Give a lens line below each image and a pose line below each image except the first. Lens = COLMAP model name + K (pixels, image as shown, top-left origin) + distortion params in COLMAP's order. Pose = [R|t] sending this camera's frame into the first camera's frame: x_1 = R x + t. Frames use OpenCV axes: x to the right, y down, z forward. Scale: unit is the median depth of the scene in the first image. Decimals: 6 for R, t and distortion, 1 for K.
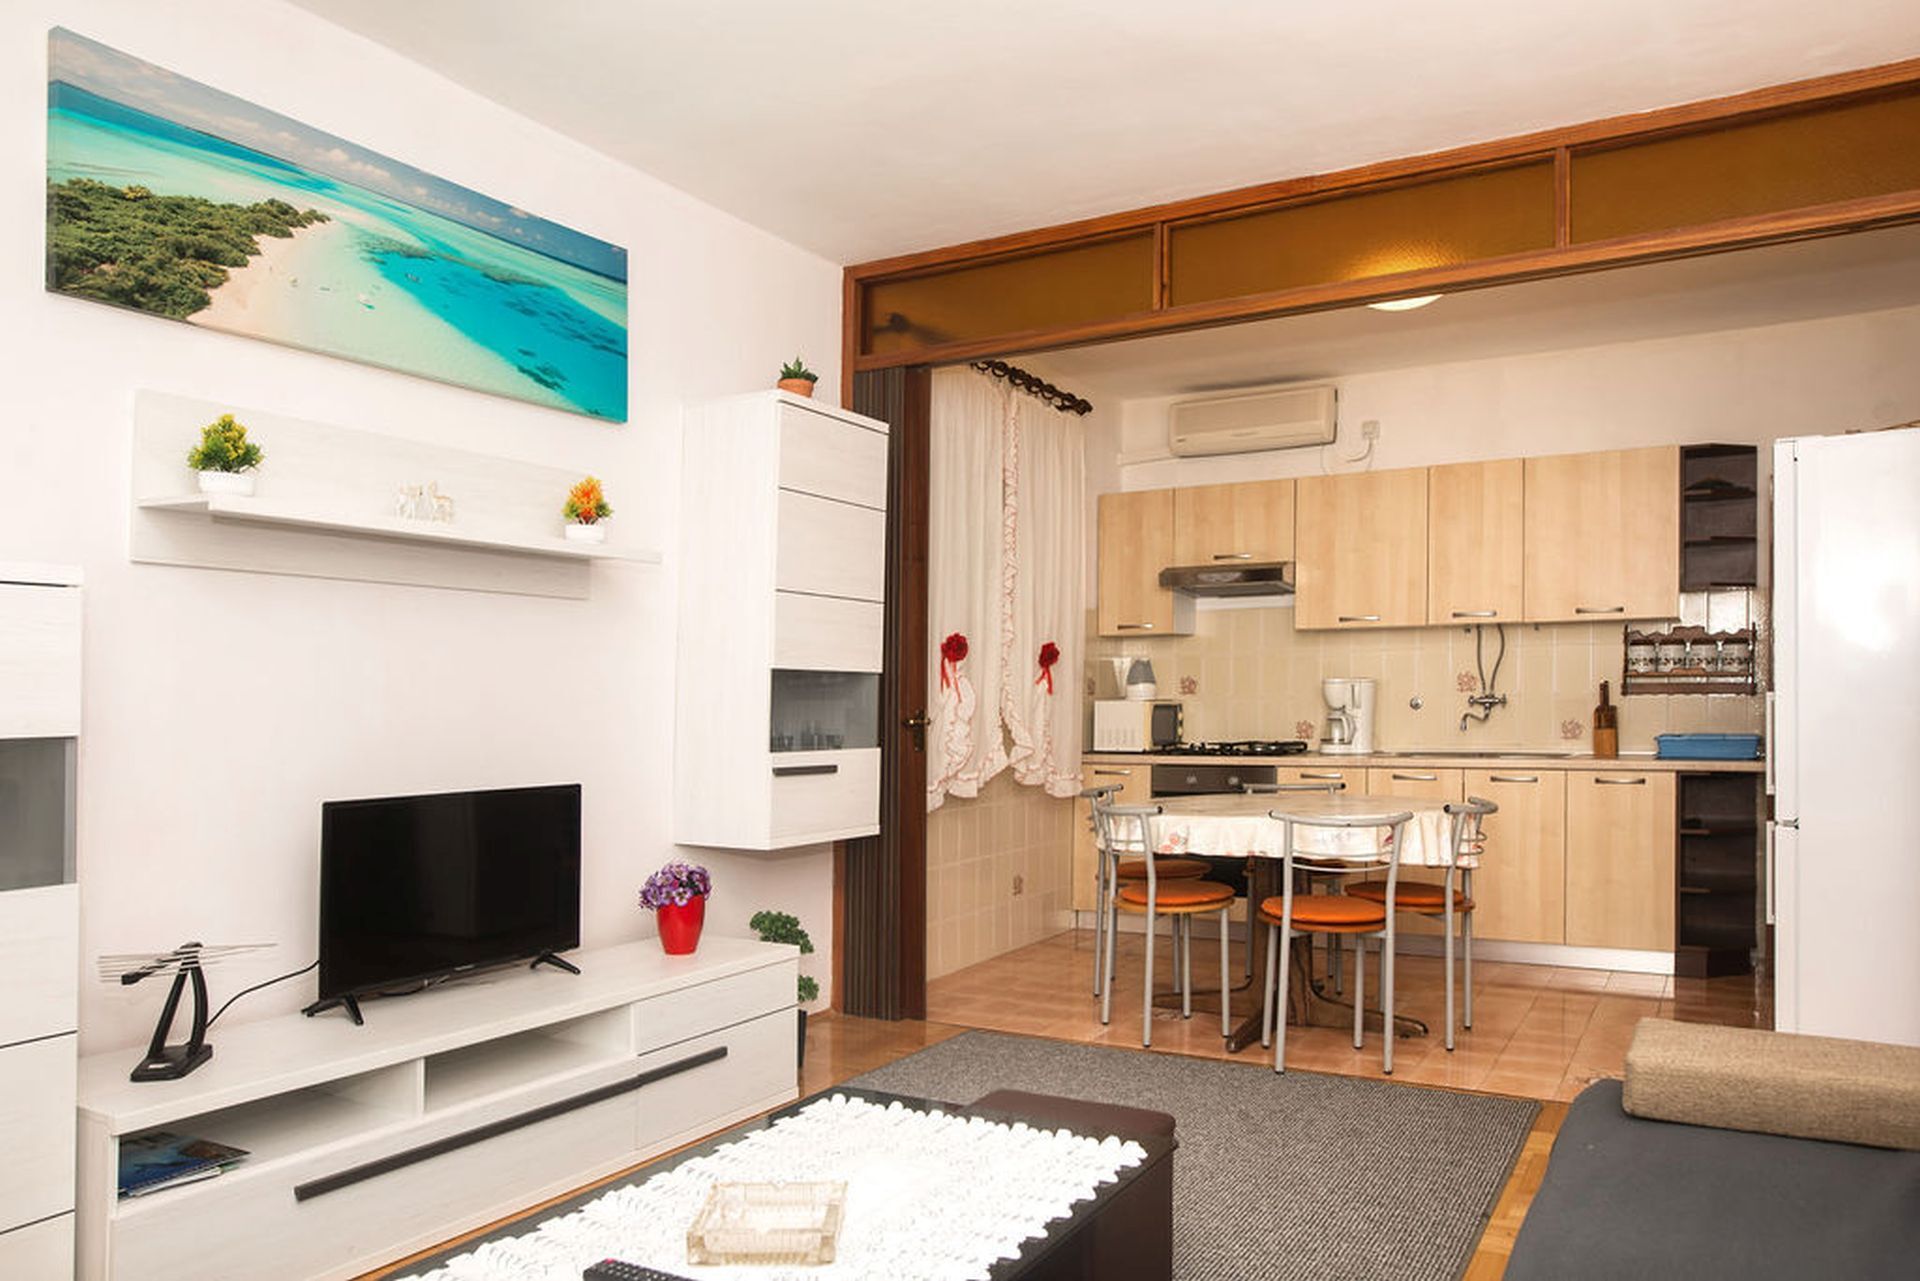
lens RADIAL K [[1347.0, 0, 993.3], [0, 1347.0, 633.3], [0, 0, 1]] dist [-0.009239, 0.010356]
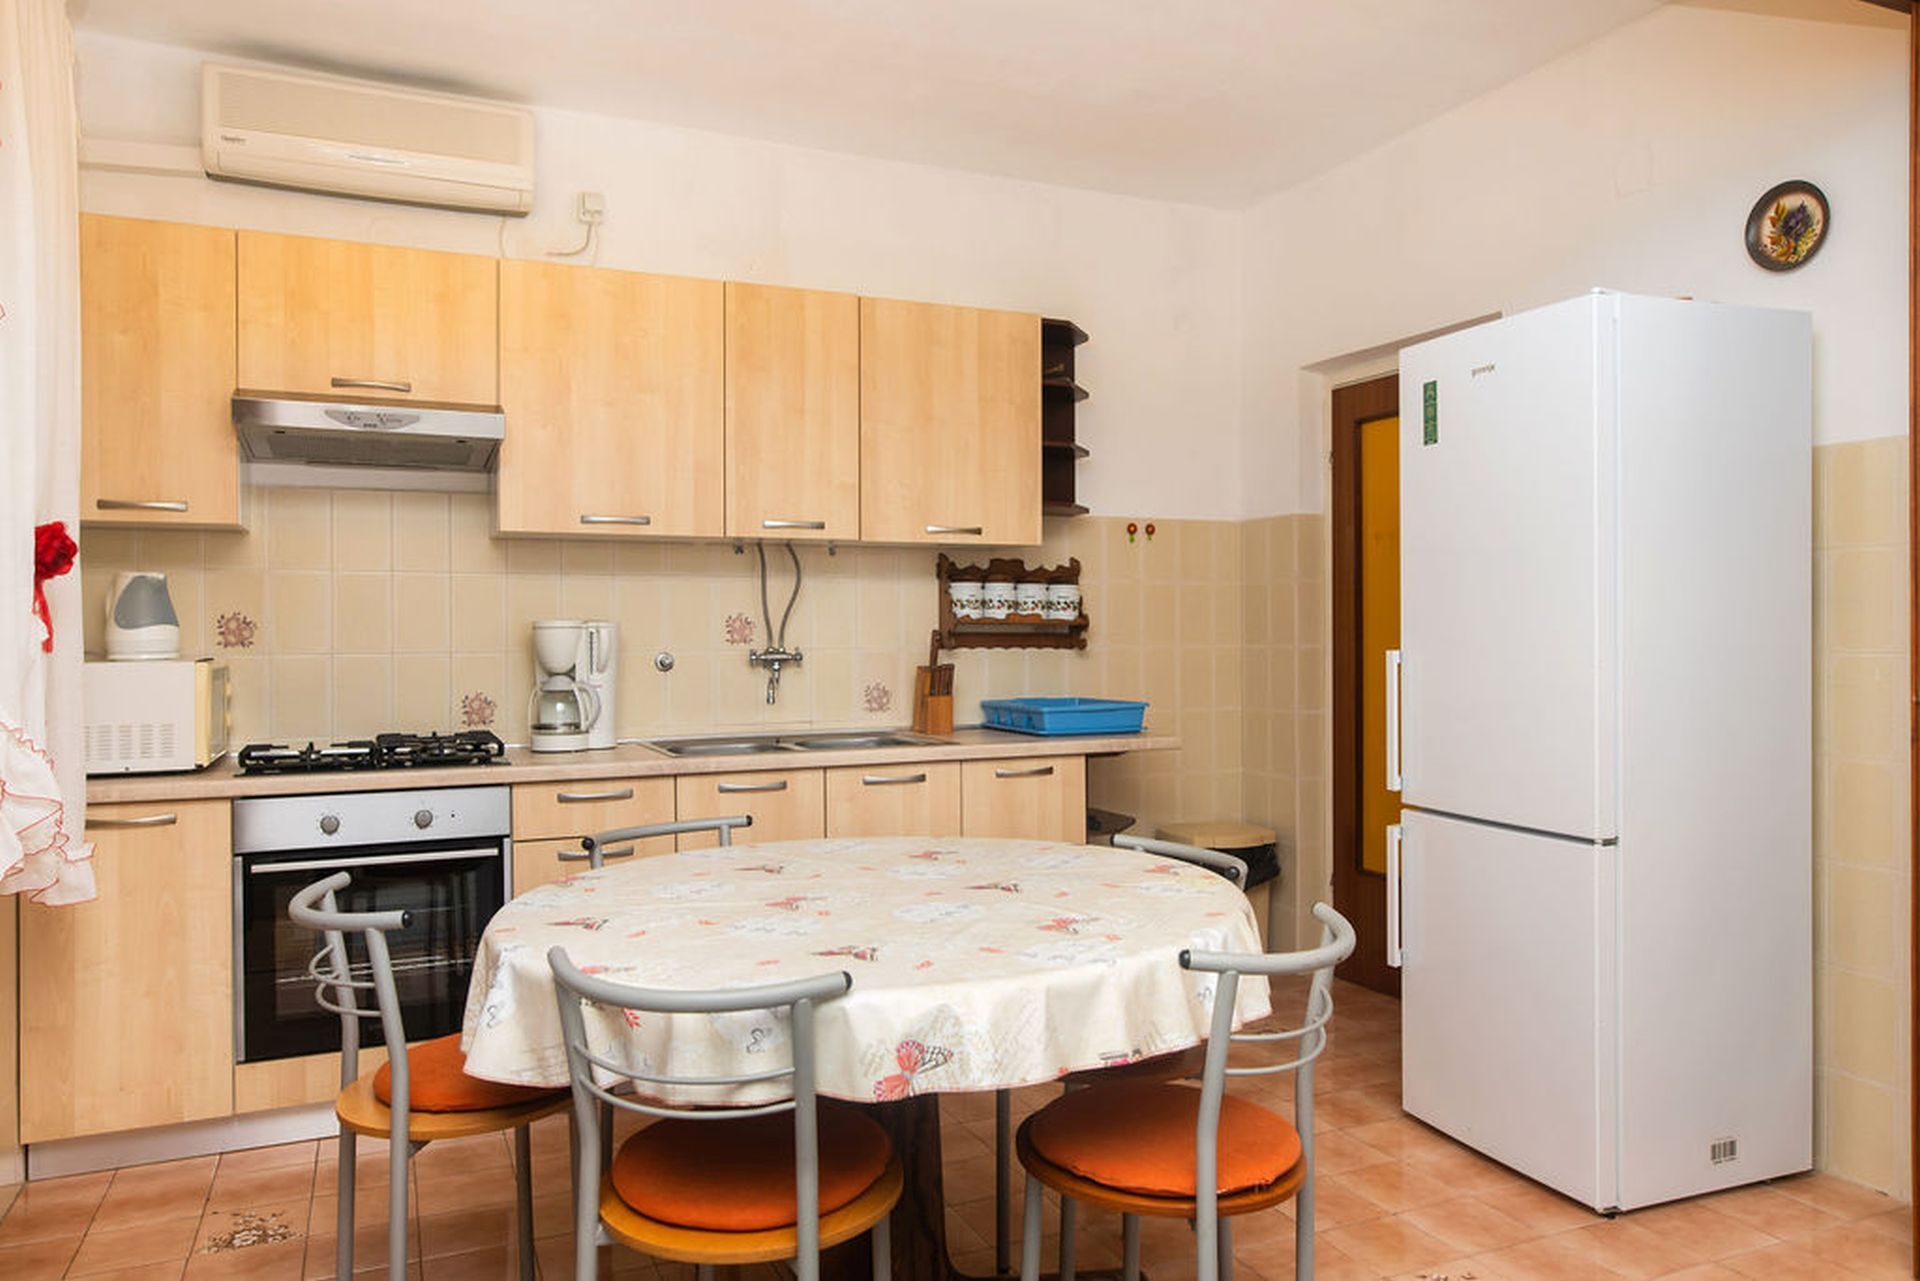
lens RADIAL K [[1347.0, 0, 993.3], [0, 1347.0, 633.3], [0, 0, 1]] dist [-0.009239, 0.010356]
pose [[0.604963, 0.005611, 0.796234, -0.113661], [-0.040523, 0.998896, 0.023750, 0.020600], [-0.795222, -0.046634, 0.604523, 0.592053]]
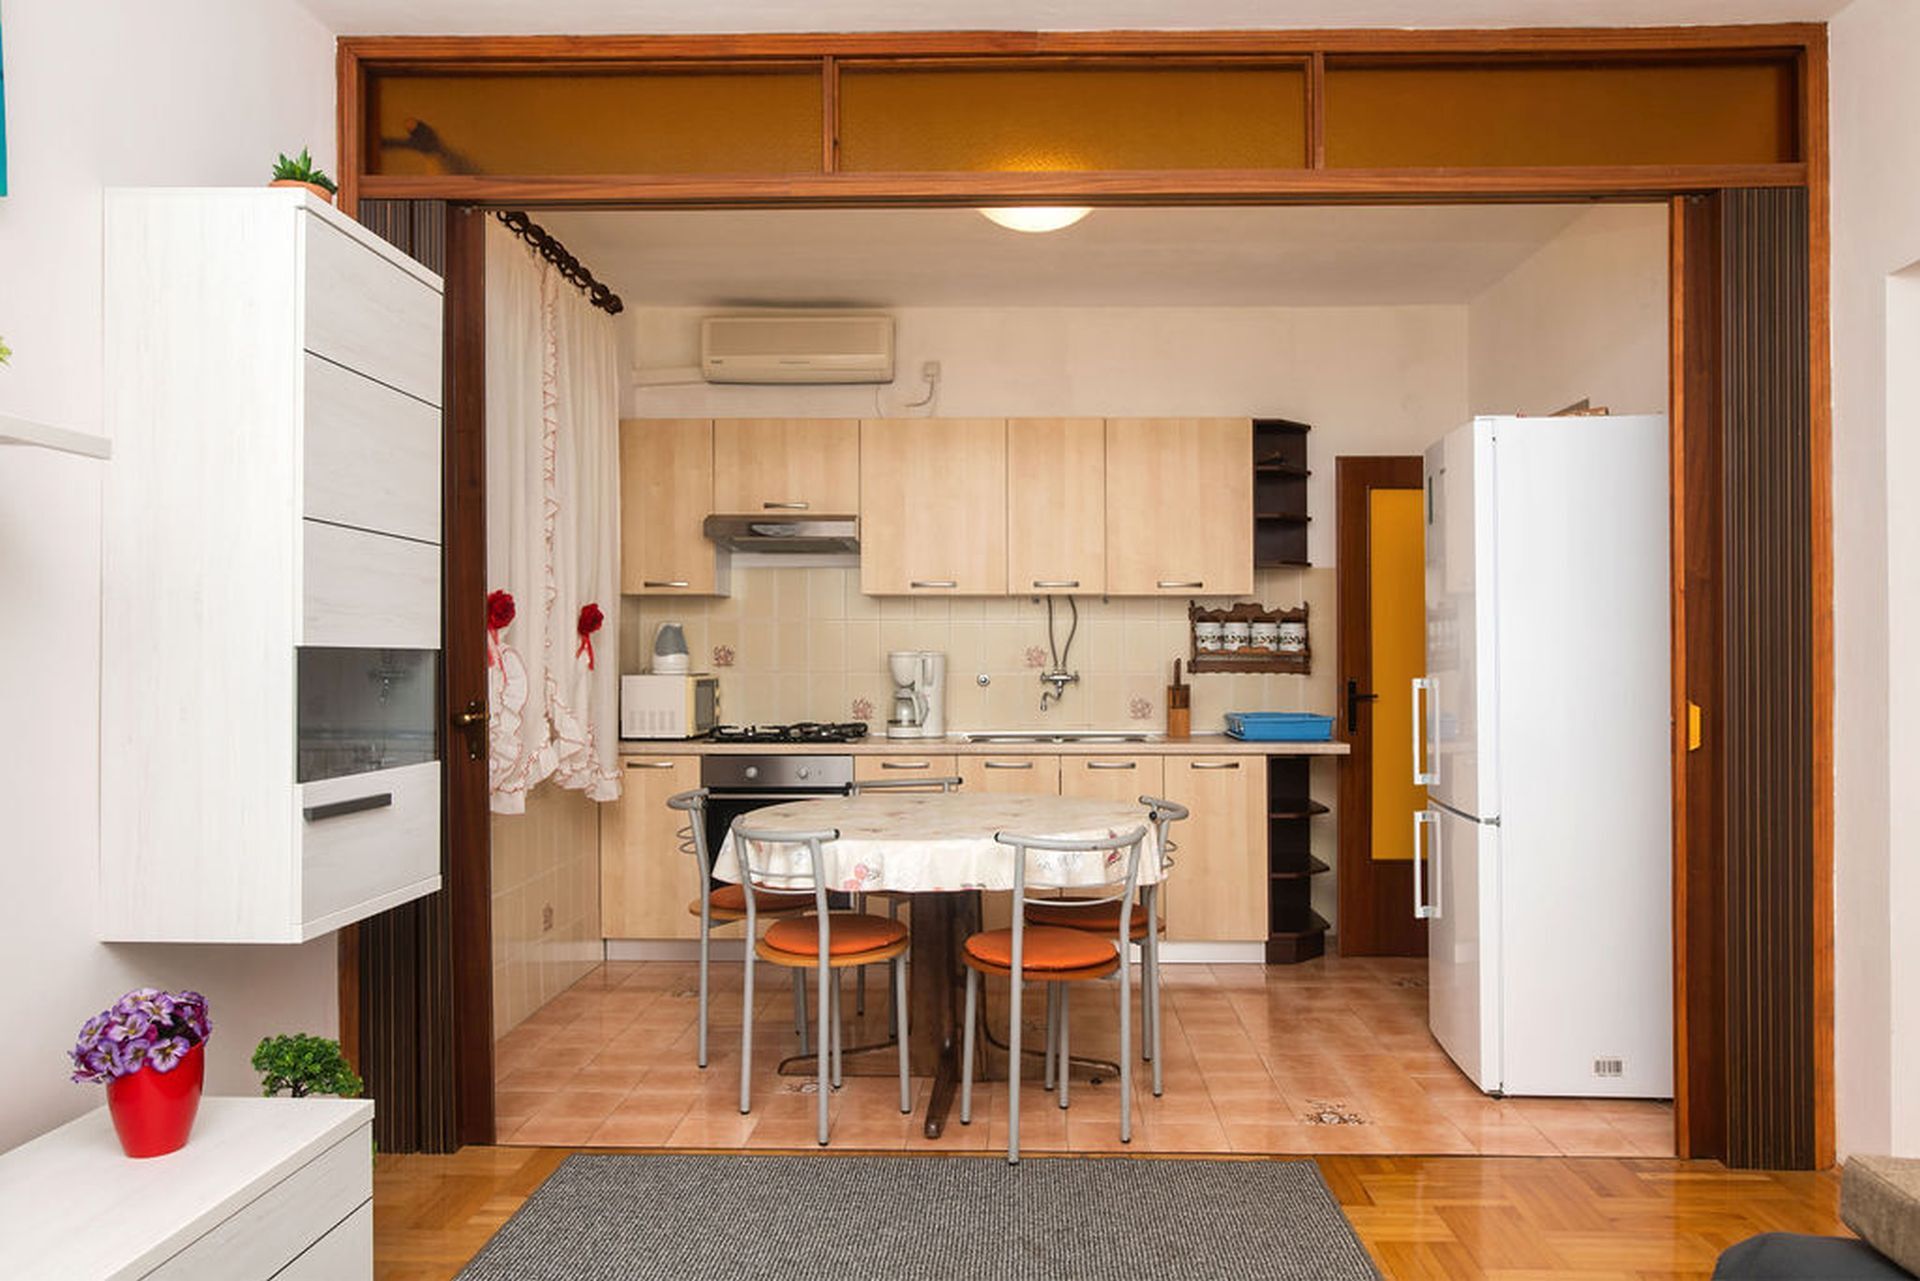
lens RADIAL K [[1354.4, 0, 989.5], [0, 1354.4, 662.8], [0, 0, 1]] dist [0.001601, 0.005746]
pose [[0.892267, 0.006830, 0.451456, -0.114452], [-0.031925, 0.998337, 0.047994, -0.004198], [-0.450377, -0.057236, 0.891002, 0.218934]]
